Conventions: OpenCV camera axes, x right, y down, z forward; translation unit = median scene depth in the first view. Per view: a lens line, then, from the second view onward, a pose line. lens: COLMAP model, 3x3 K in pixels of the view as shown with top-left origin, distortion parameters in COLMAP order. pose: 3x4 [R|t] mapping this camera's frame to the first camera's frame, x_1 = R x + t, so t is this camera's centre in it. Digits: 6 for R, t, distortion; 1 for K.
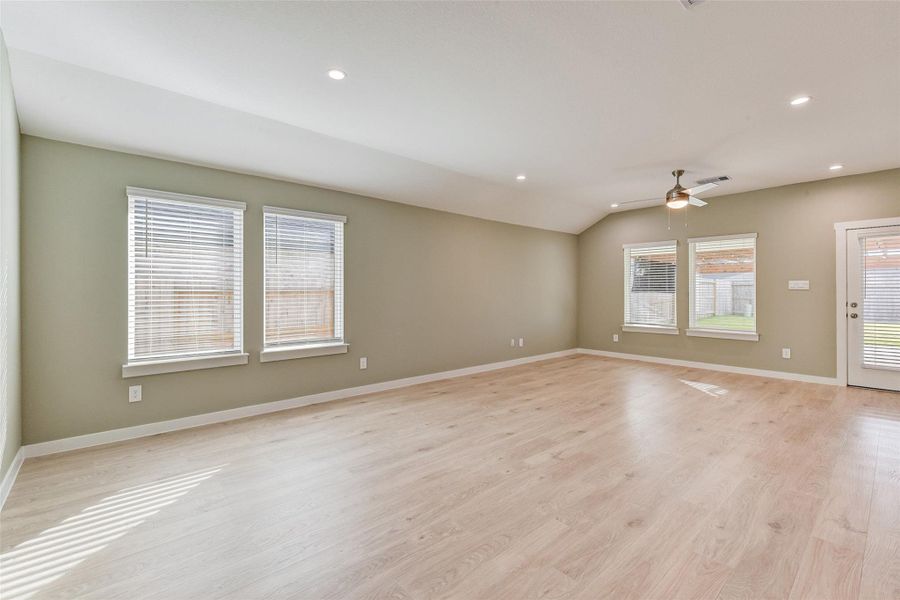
lens RADIAL K [[391.5, 0, 450.3], [0, 391.5, 290.9], [0, 0, 1]] dist [-0.001722, -0.000788]
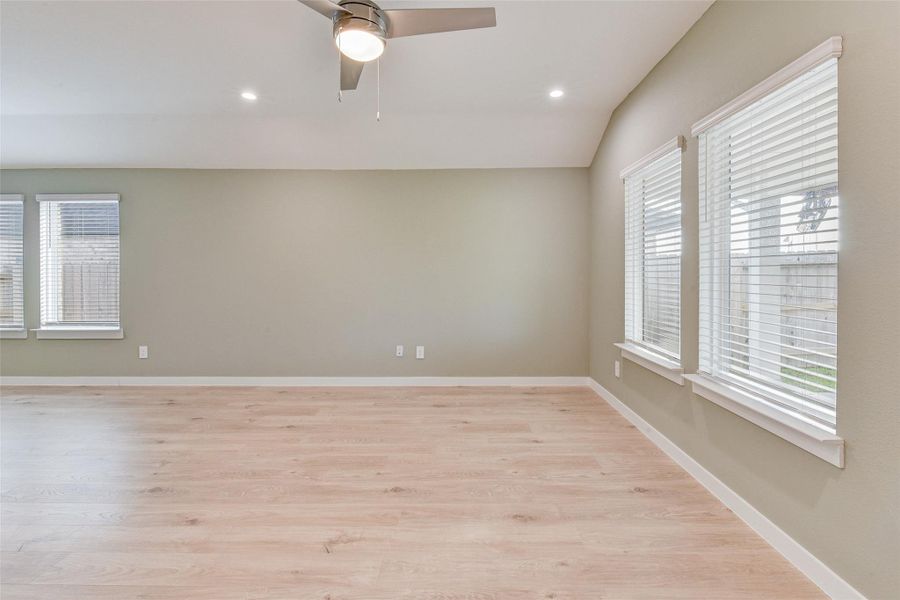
lens RADIAL K [[387.4, 0, 461.4], [0, 387.4, 274.7], [0, 0, 1]] dist [0.000201, -0.000082]
pose [[0.749027, 0.001420, -0.662538, 0.902666], [0.003506, 0.999975, 0.006107, 0.001090], [0.662530, -0.006898, 0.749004, 0.786386]]
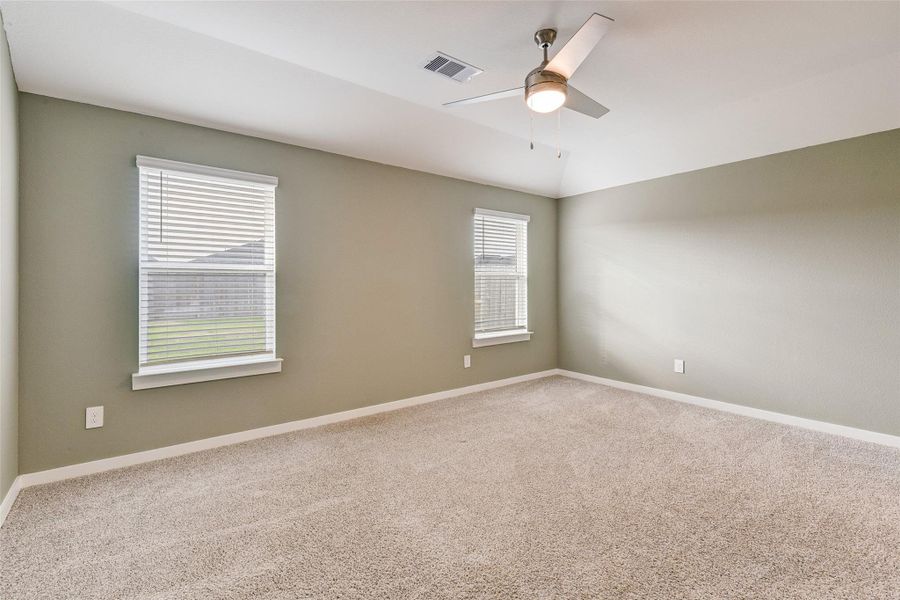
lens RADIAL K [[585.3, 0, 450.0], [0, 585.3, 300.0], [0, 0, 1]] dist [0.000624, 0.000272]
pose [[0.992224, -0.003538, 0.124415, -0.627804], [0.000108, 0.999620, 0.027564, 0.000159], [-0.124465, -0.027336, 0.991847, -0.551172]]
